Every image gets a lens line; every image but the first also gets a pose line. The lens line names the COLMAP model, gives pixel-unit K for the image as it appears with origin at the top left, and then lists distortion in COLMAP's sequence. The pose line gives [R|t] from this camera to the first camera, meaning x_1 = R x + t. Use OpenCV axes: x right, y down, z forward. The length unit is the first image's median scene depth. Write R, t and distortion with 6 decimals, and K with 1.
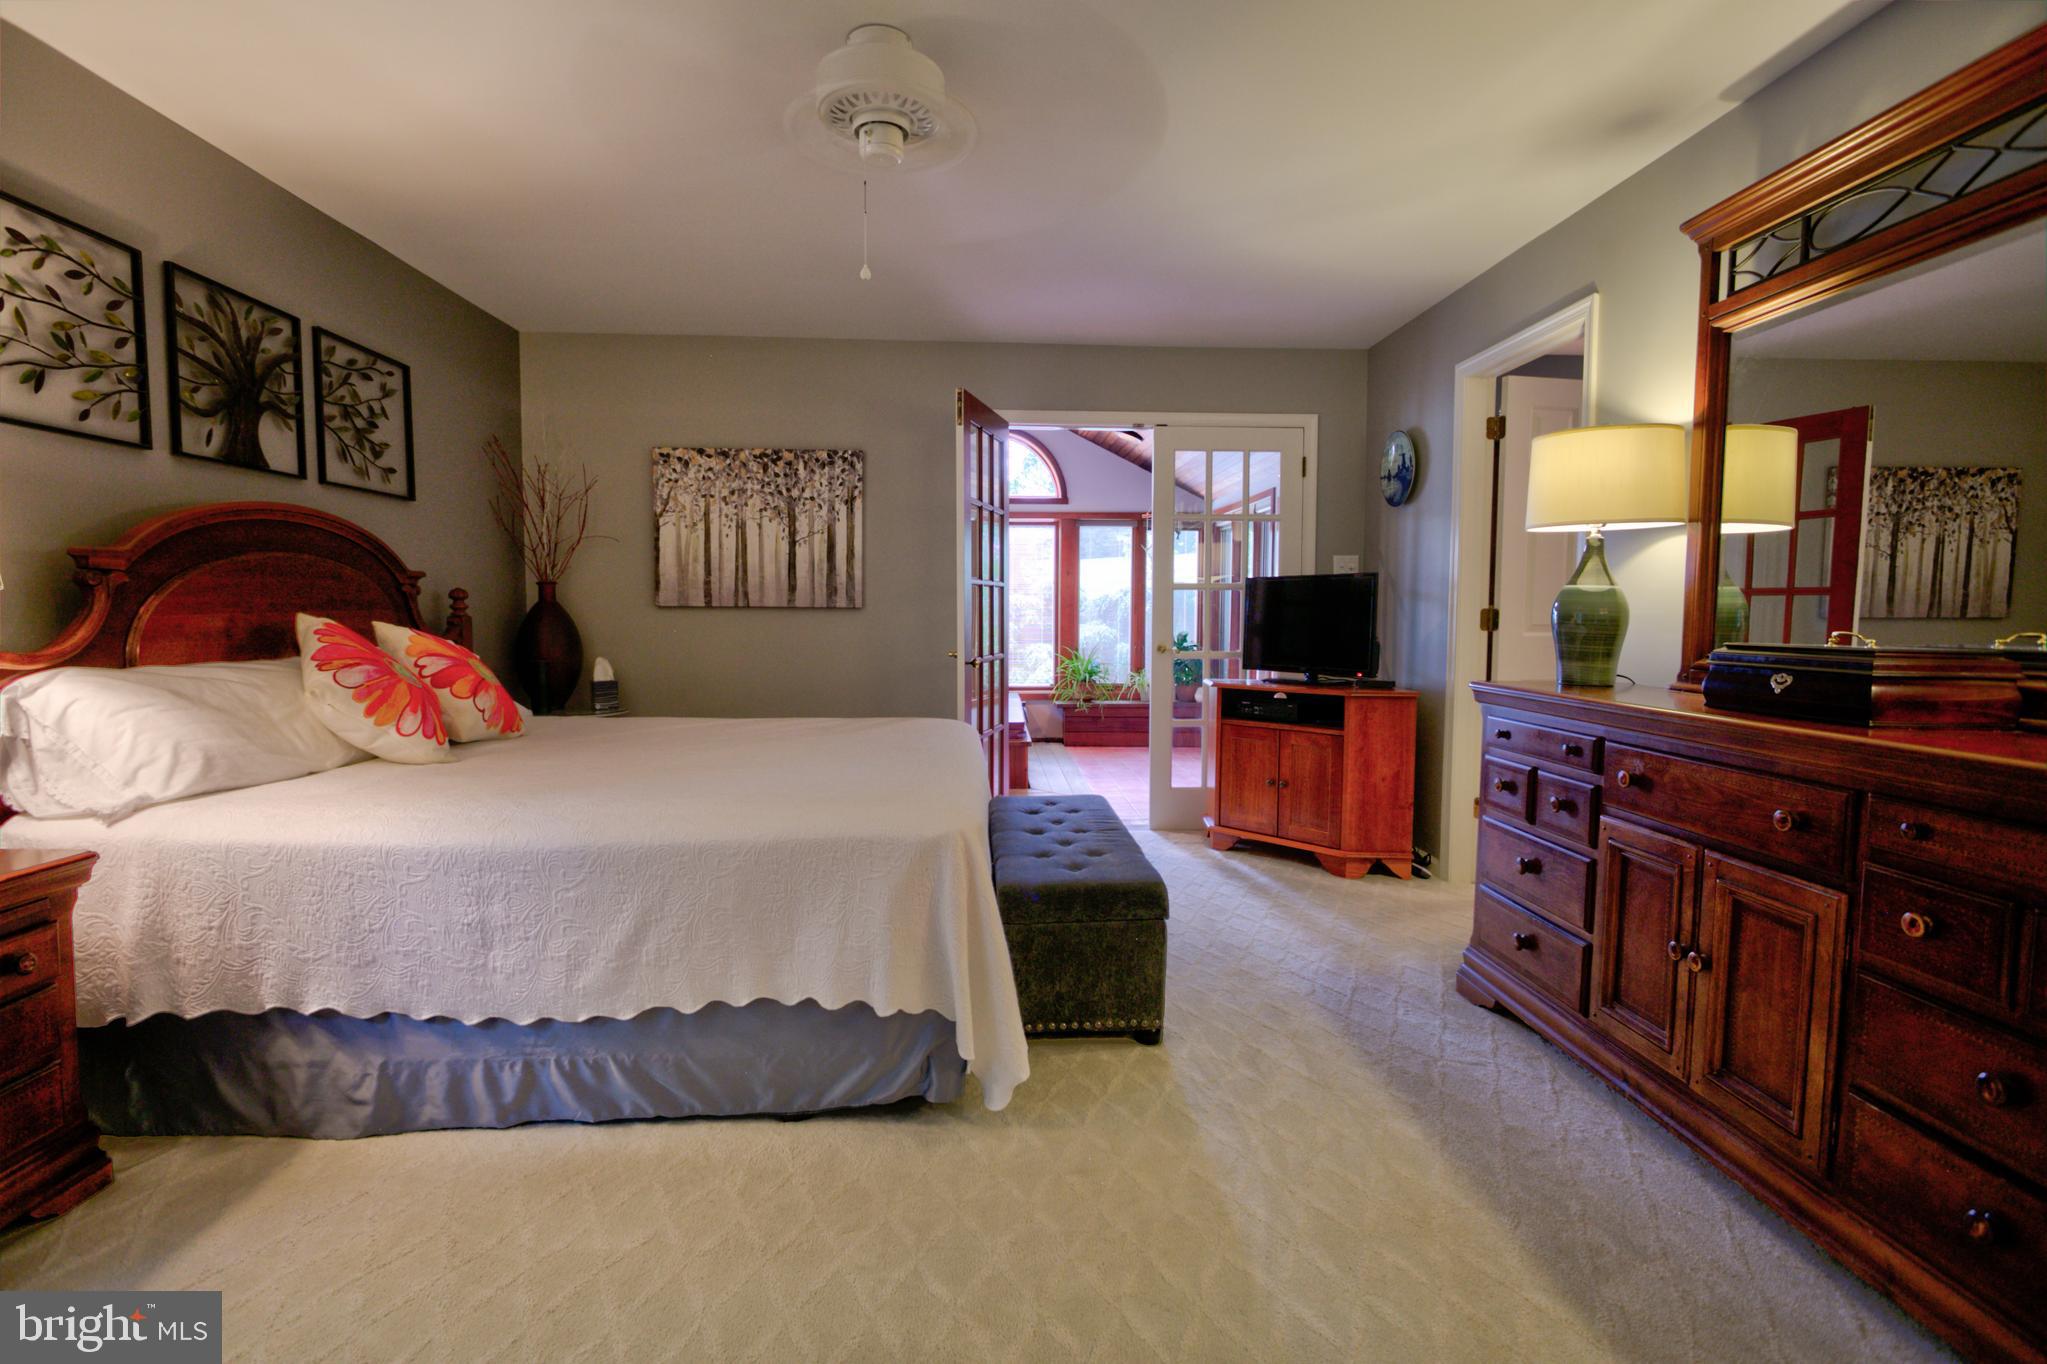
lens RADIAL K [[972.5, 0, 1019.0], [0, 972.5, 671.6], [0, 0, 1]] dist [-0.001012, 0.000834]
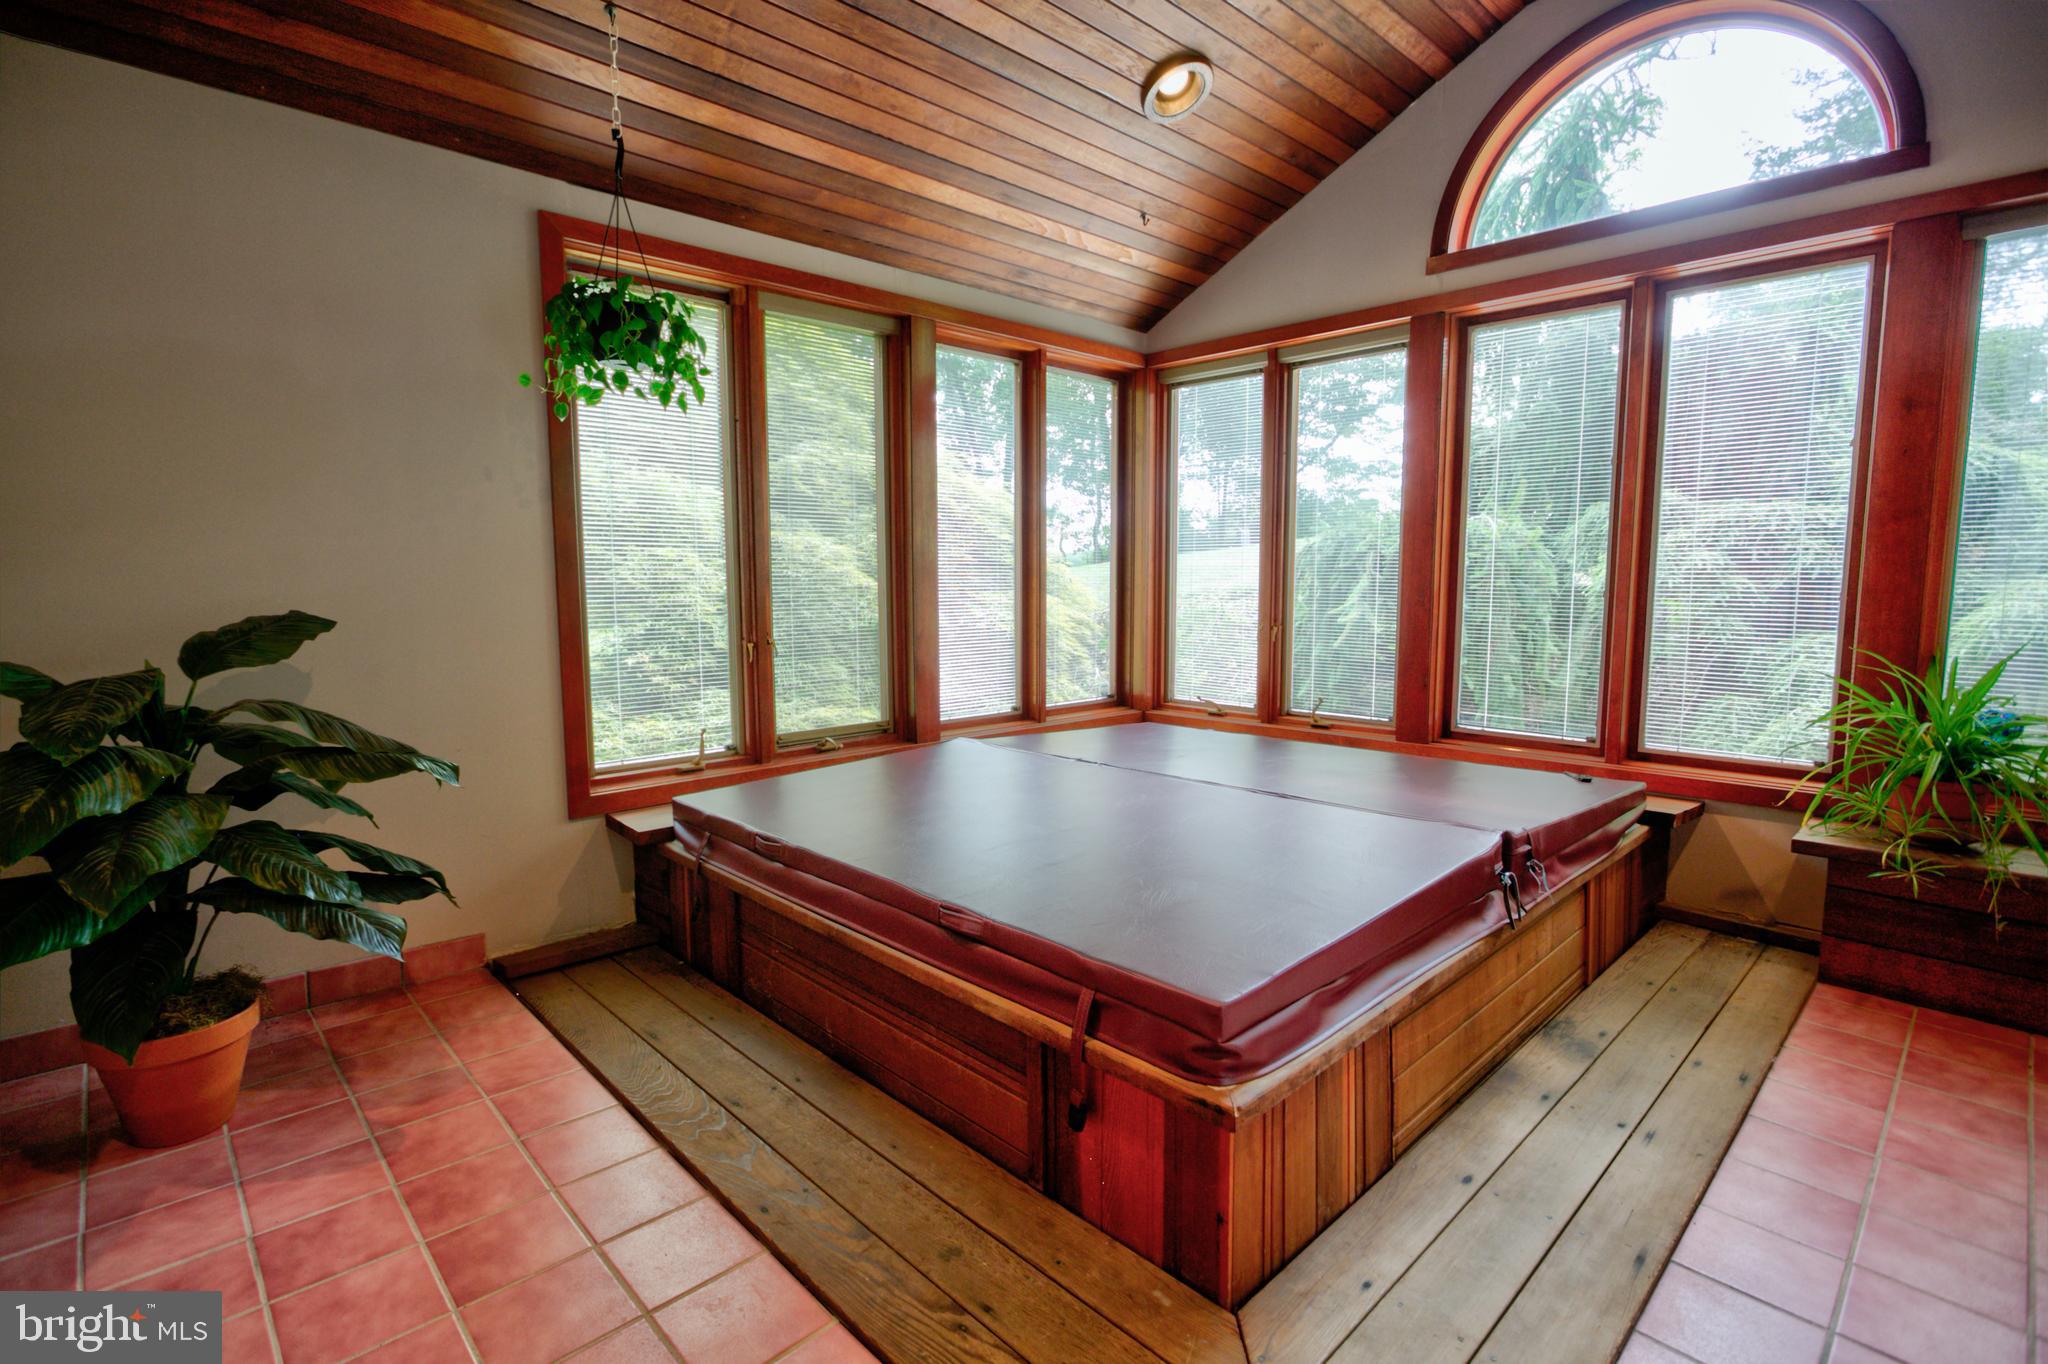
lens RADIAL K [[973.0, 0, 1019.5], [0, 973.0, 671.6], [0, 0, 1]] dist [-0.001012, 0.000834]
pose [[0.663189, 0.070481, -0.745126, 0.098189], [-0.044239, 0.997507, 0.054980, -0.023339], [0.747144, -0.003498, 0.664653, 0.597127]]
